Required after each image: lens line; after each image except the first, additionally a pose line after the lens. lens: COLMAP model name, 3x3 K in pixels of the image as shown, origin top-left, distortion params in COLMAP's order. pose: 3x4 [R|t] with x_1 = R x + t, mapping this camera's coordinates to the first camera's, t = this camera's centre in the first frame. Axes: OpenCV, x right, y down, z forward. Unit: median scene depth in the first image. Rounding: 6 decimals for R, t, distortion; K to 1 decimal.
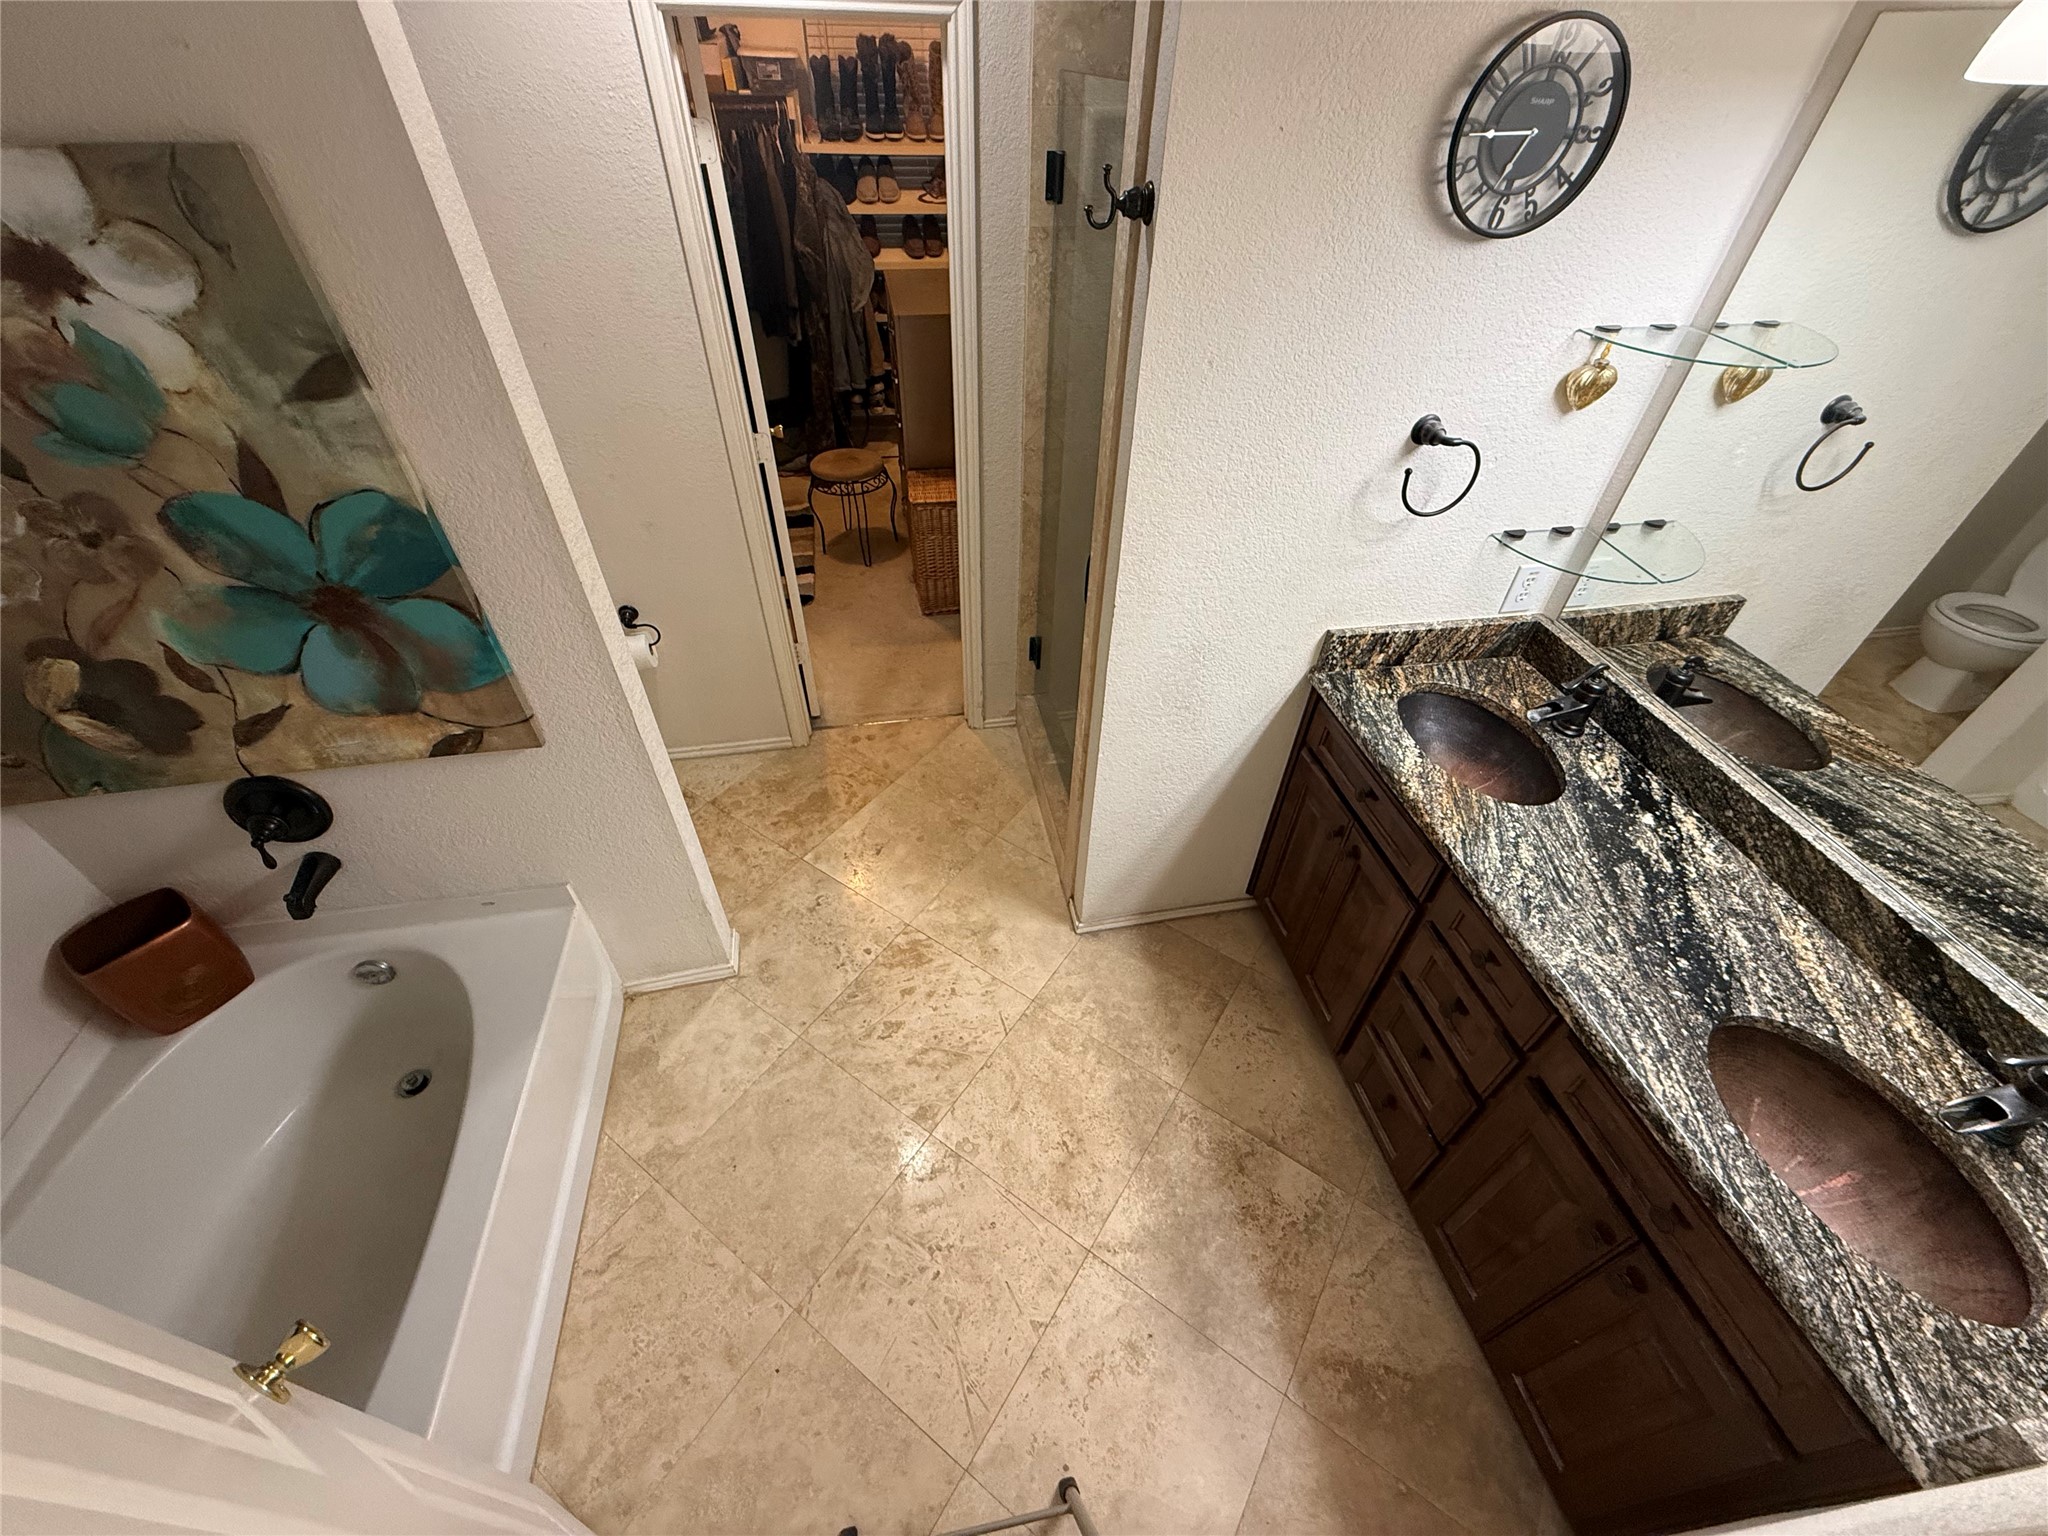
lens RADIAL K [[812.1, 0, 1021.2], [0, 812.1, 765.3], [0, 0, 1]] dist [-0.002474, 0.000560]
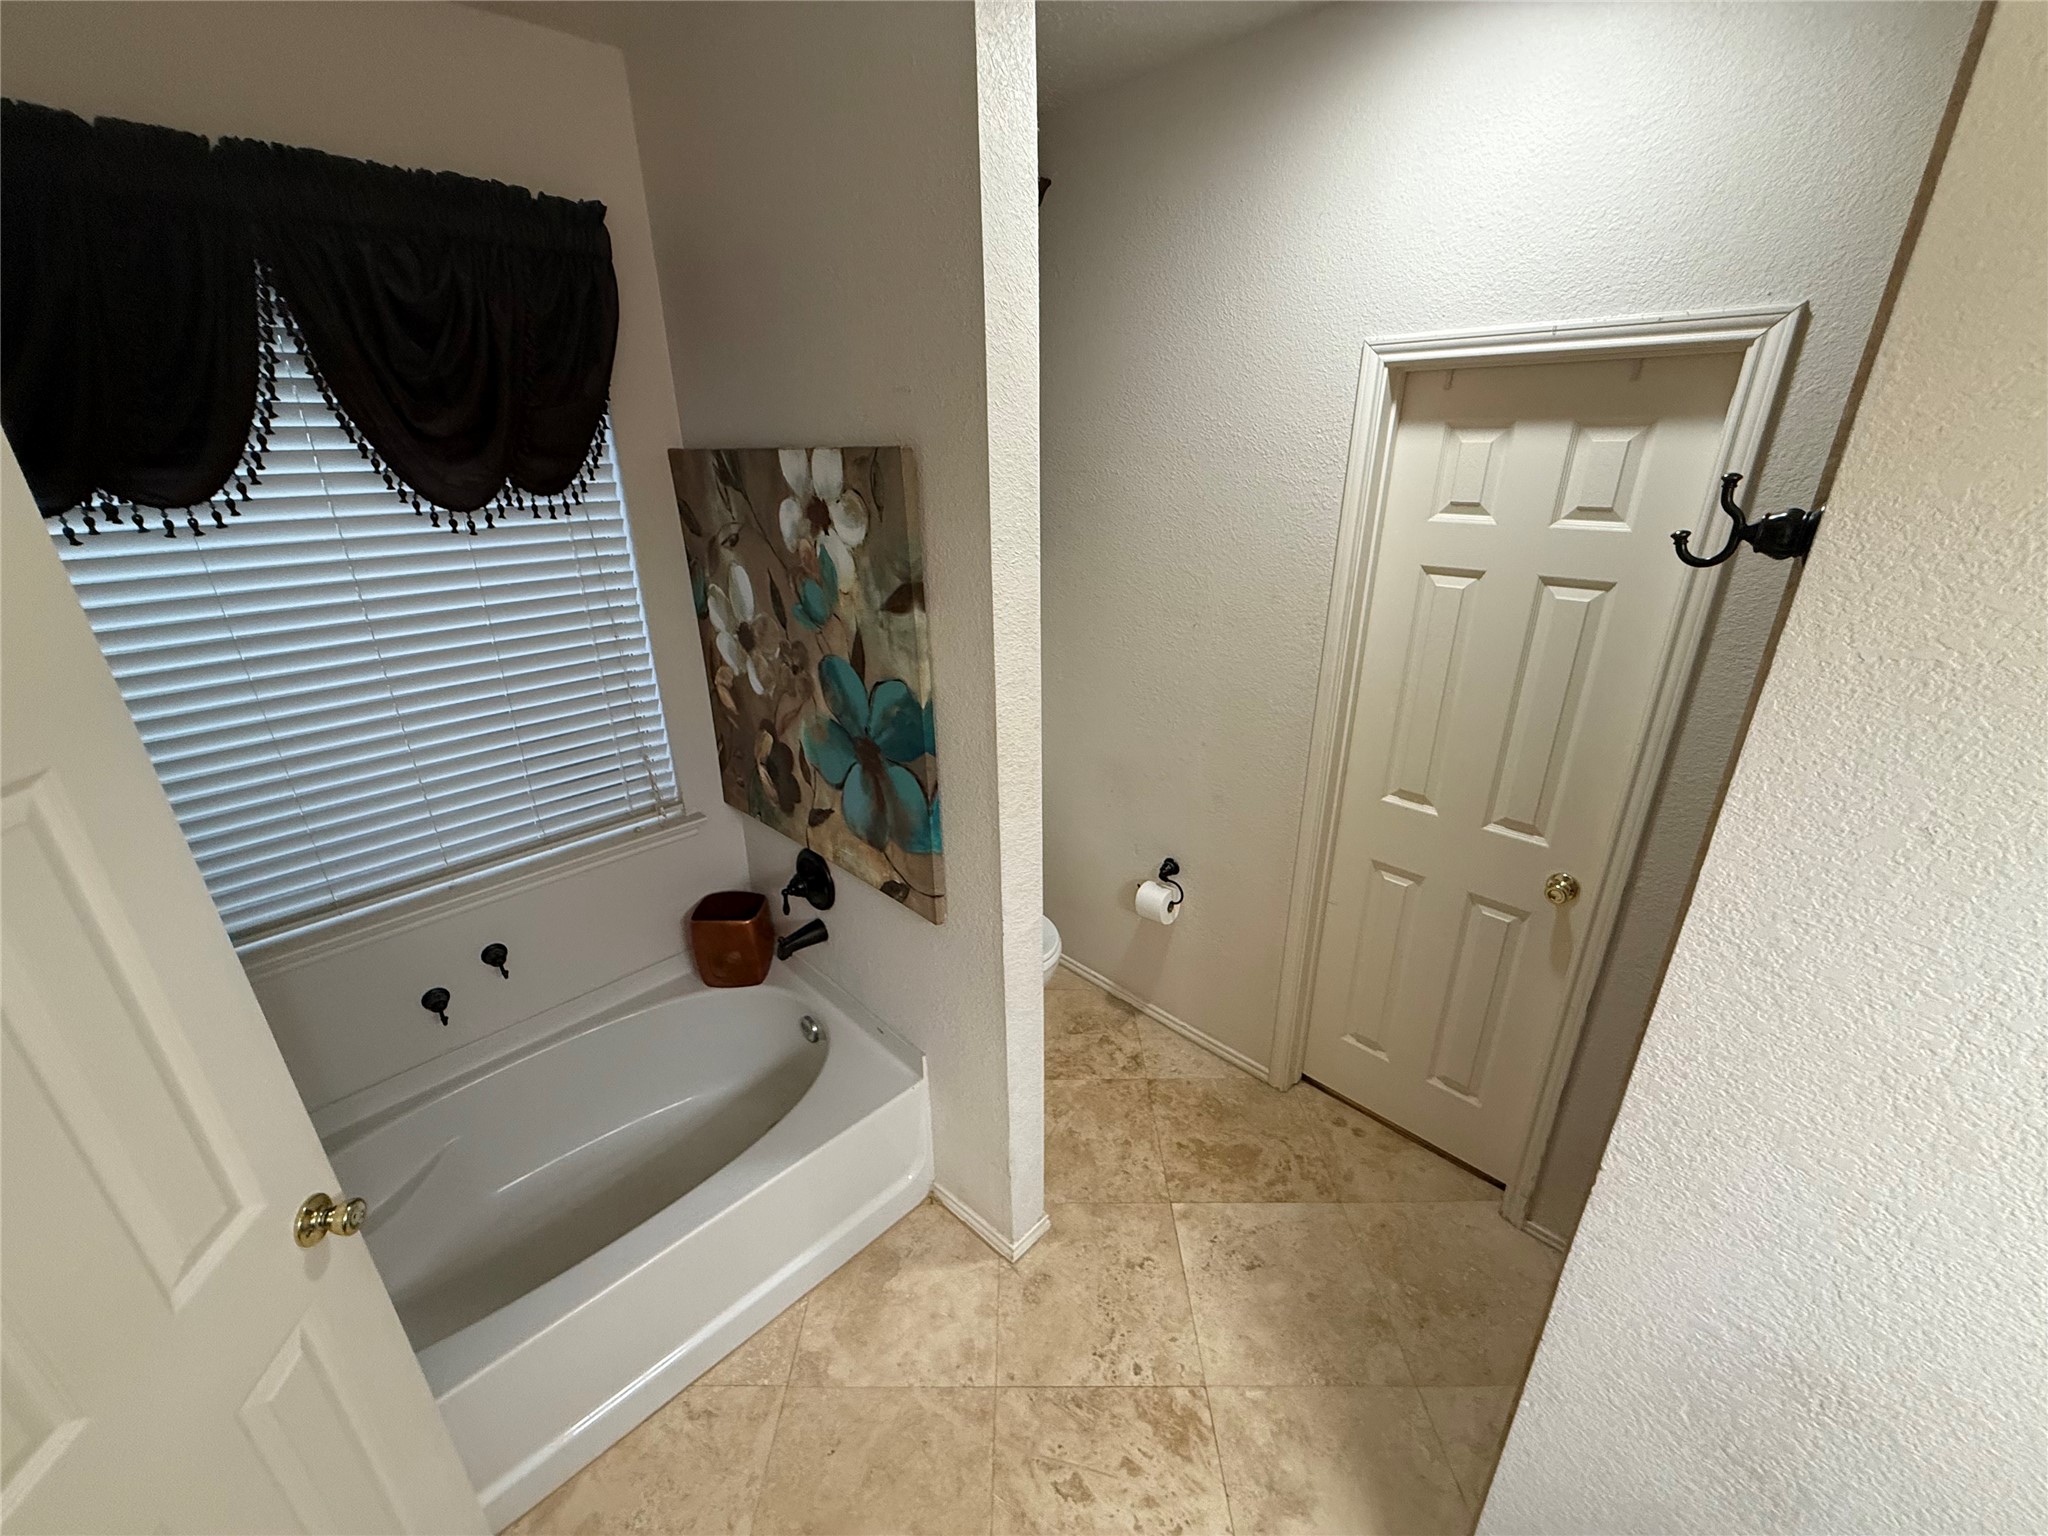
lens RADIAL K [[812.1, 0, 1023.4], [0, 812.1, 765.5], [0, 0, 1]] dist [-0.002474, 0.000560]
pose [[0.560743, 0.284377, -0.777622, 0.317721], [-0.535823, 0.840630, -0.078962, -0.223531], [0.631238, 0.460945, 0.623753, 0.379239]]
